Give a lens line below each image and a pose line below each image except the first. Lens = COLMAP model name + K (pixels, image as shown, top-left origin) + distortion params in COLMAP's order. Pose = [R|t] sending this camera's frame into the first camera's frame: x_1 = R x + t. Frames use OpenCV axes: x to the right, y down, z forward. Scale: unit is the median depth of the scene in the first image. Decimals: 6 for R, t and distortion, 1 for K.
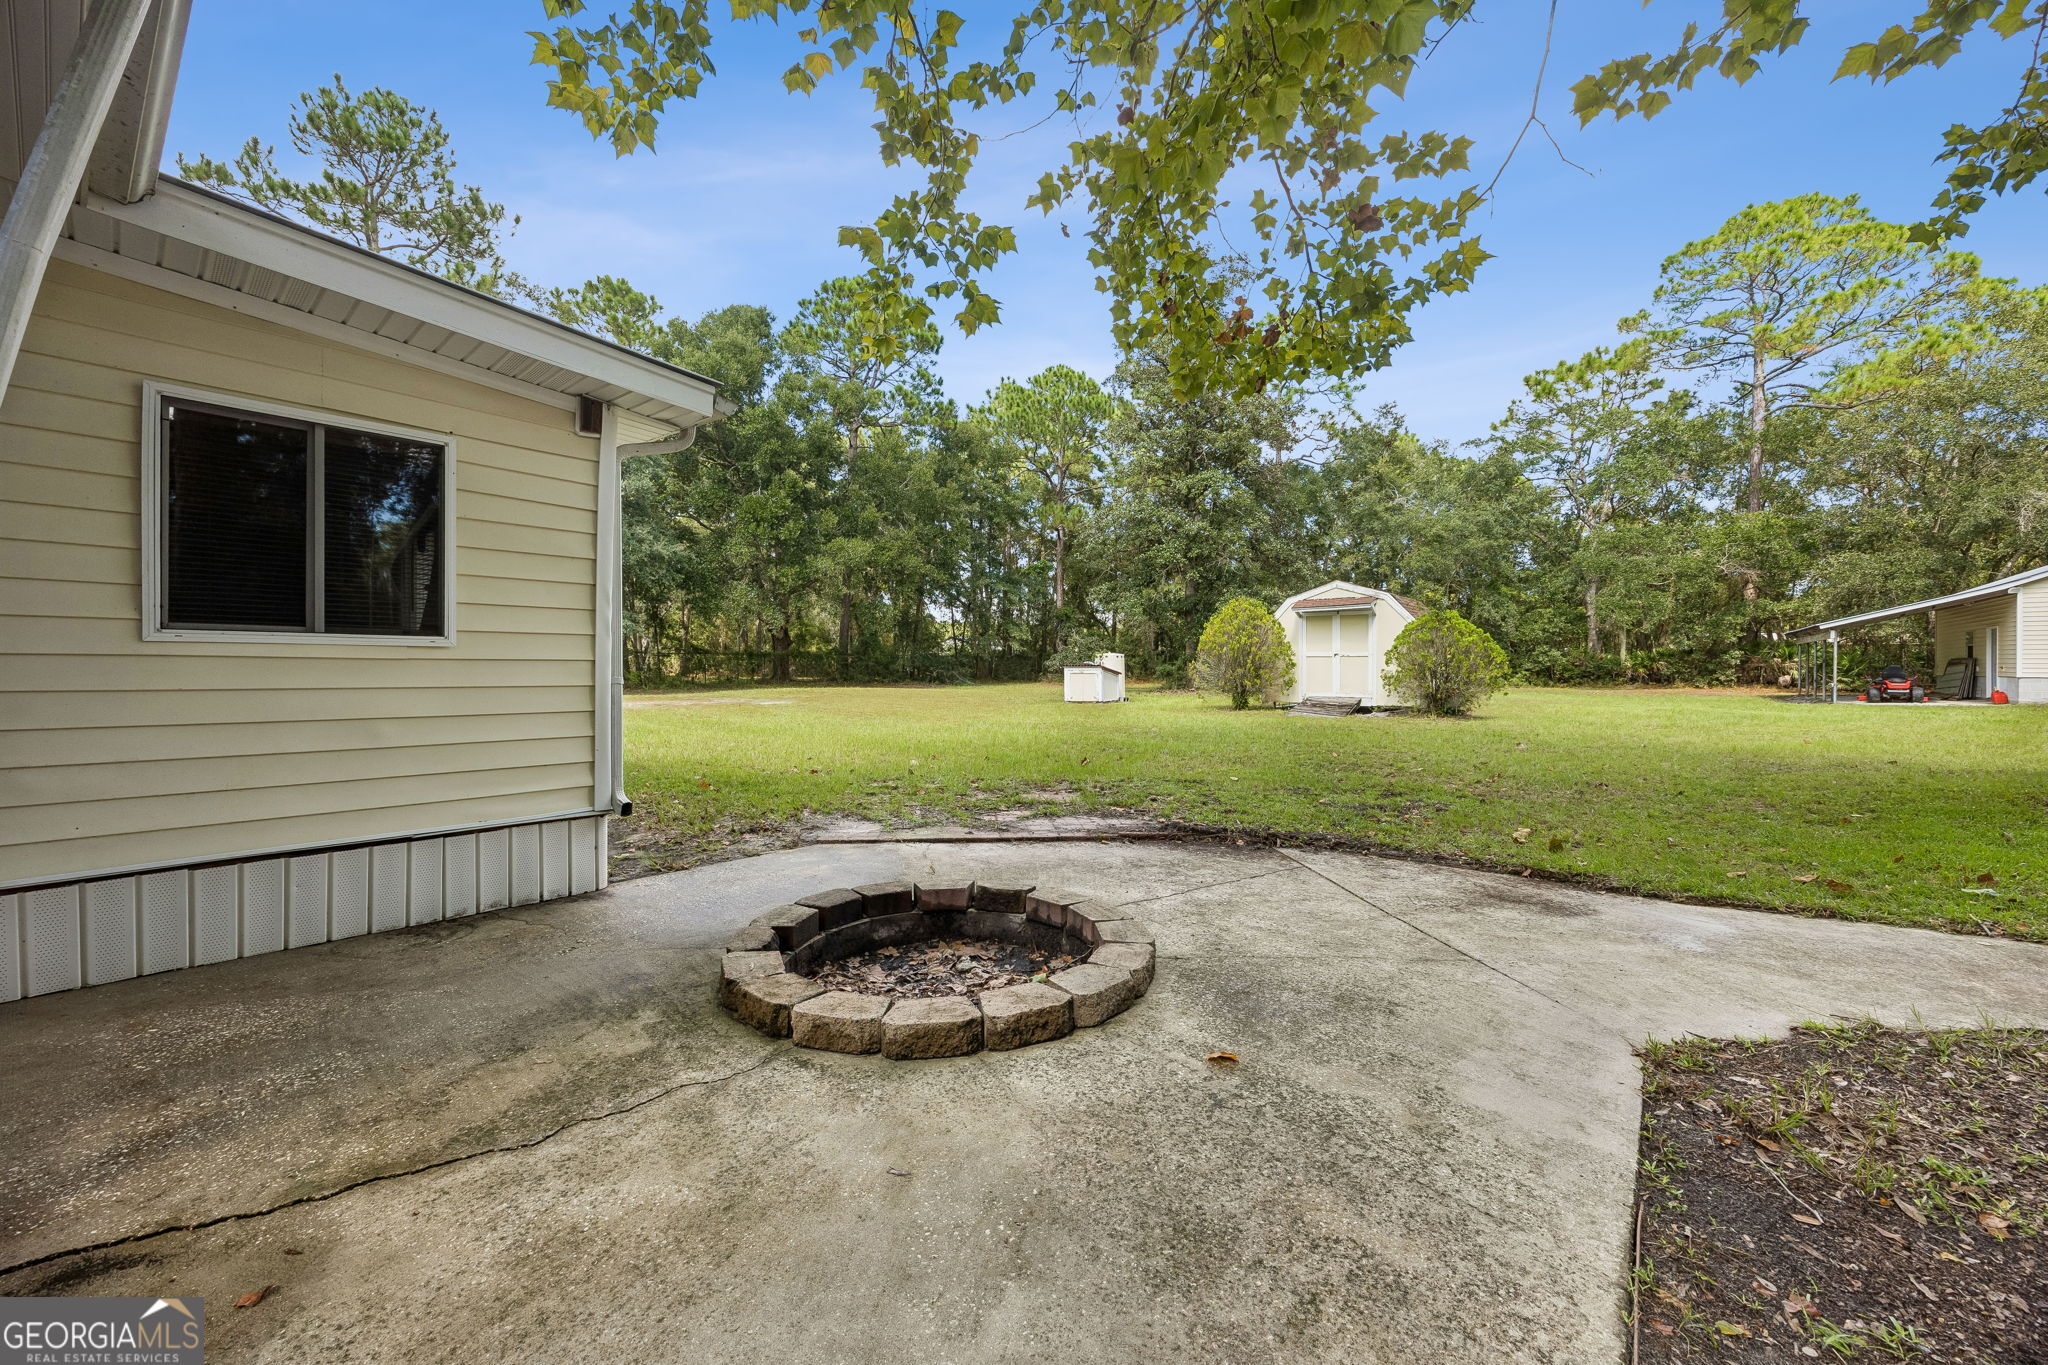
lens RADIAL K [[776.2, 0, 1037.2], [0, 776.2, 663.4], [0, 0, 1]] dist [-0.003931, -0.000866]
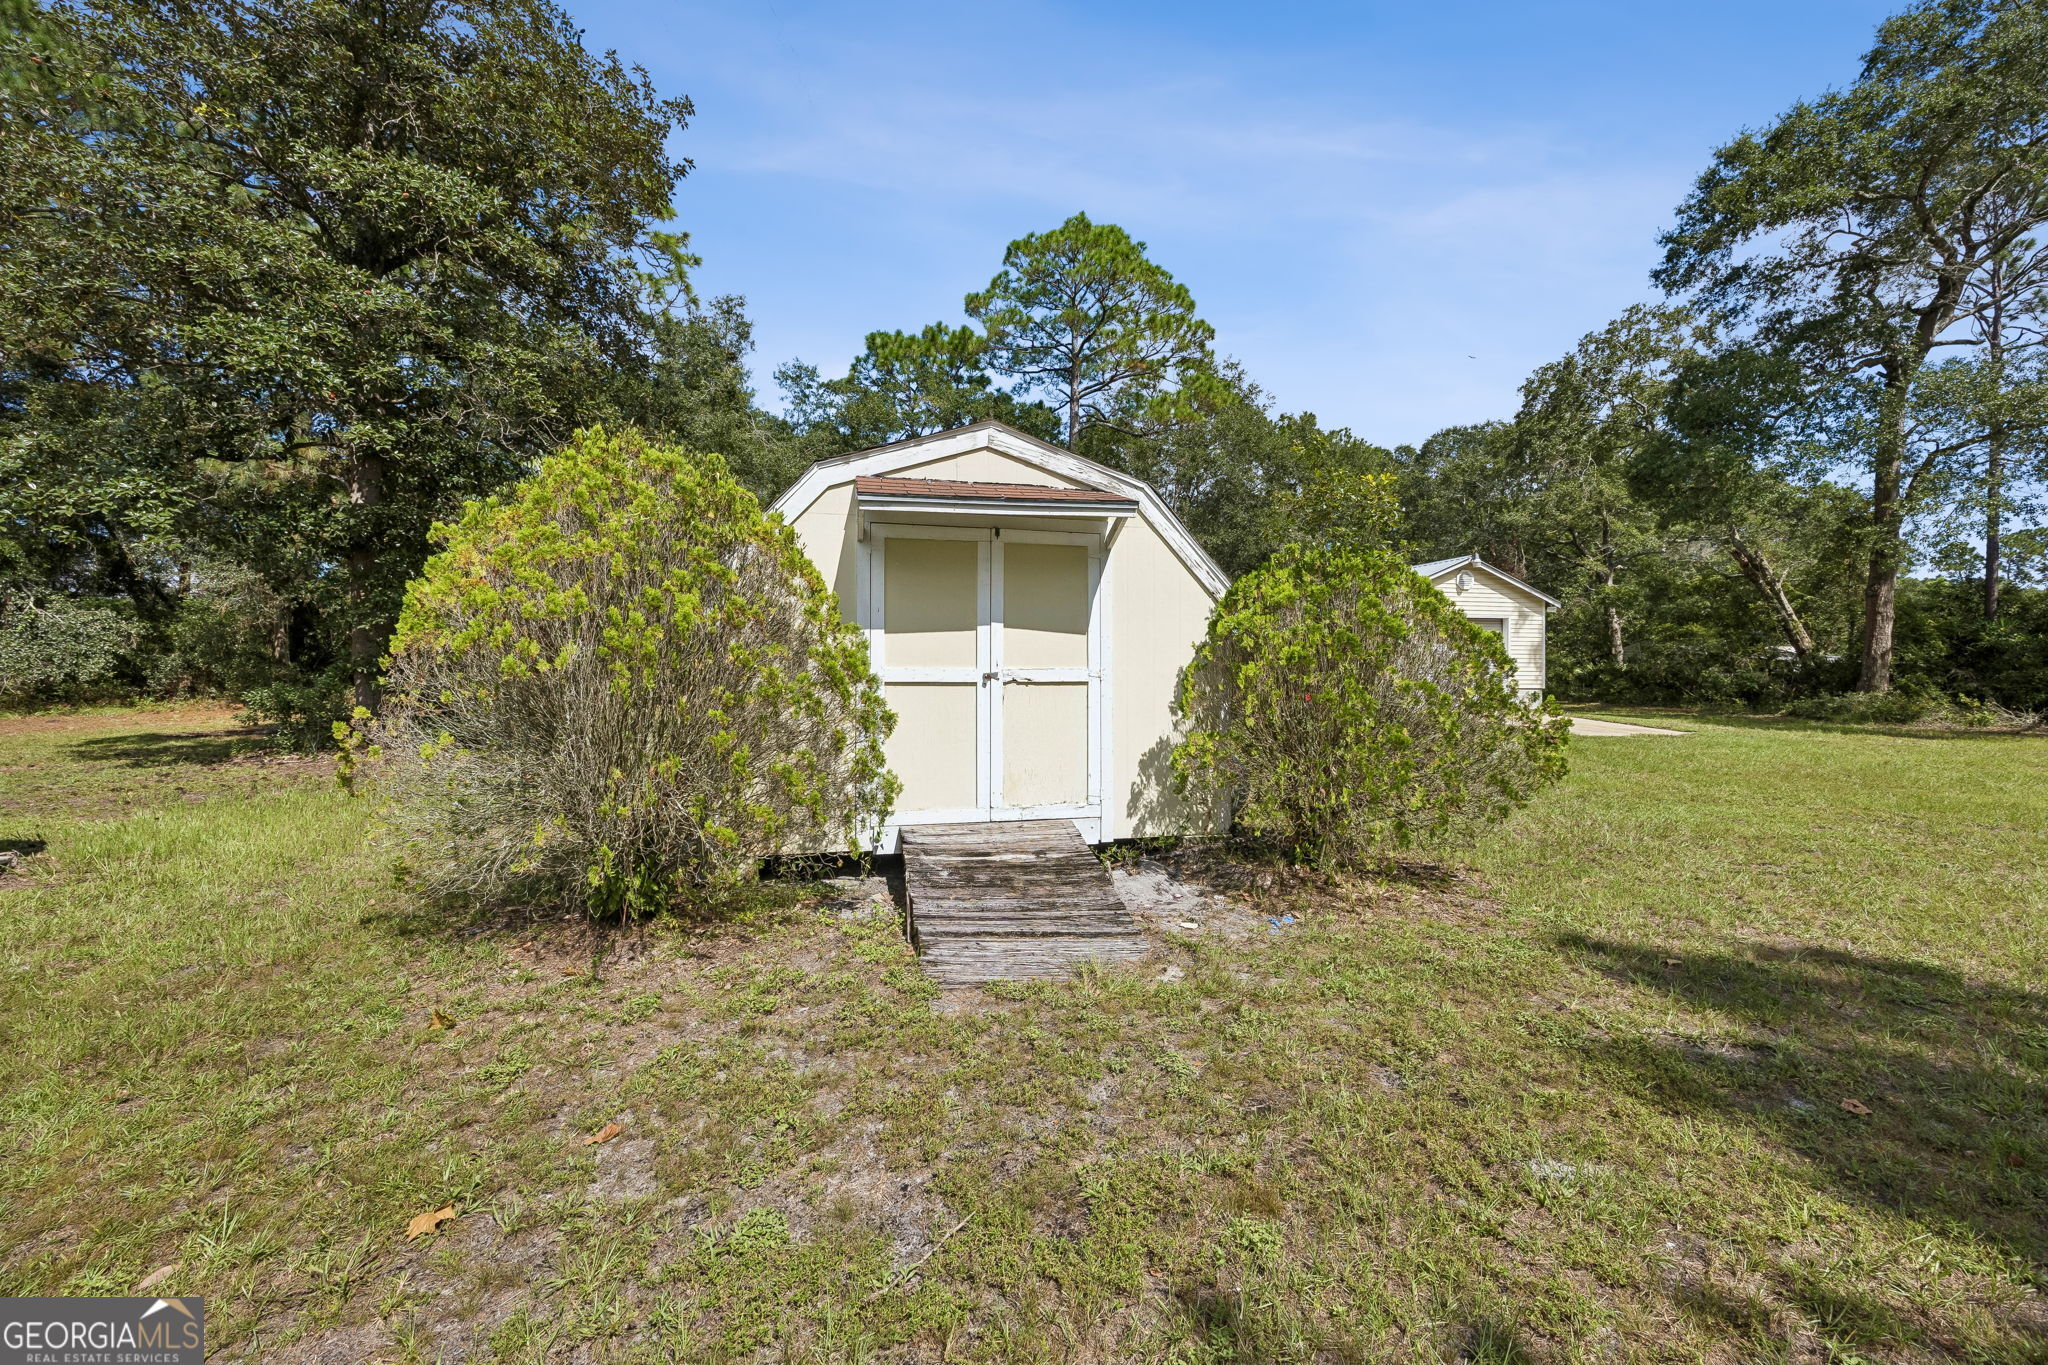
lens RADIAL K [[776.2, 0, 1030.2], [0, 776.2, 679.3], [0, 0, 1]] dist [-0.003931, -0.000866]
pose [[0.627164, -0.013057, 0.778777, 0.091243], [-0.006784, 0.999730, 0.022225, -0.009147], [-0.778857, -0.019221, 0.626907, 0.438752]]
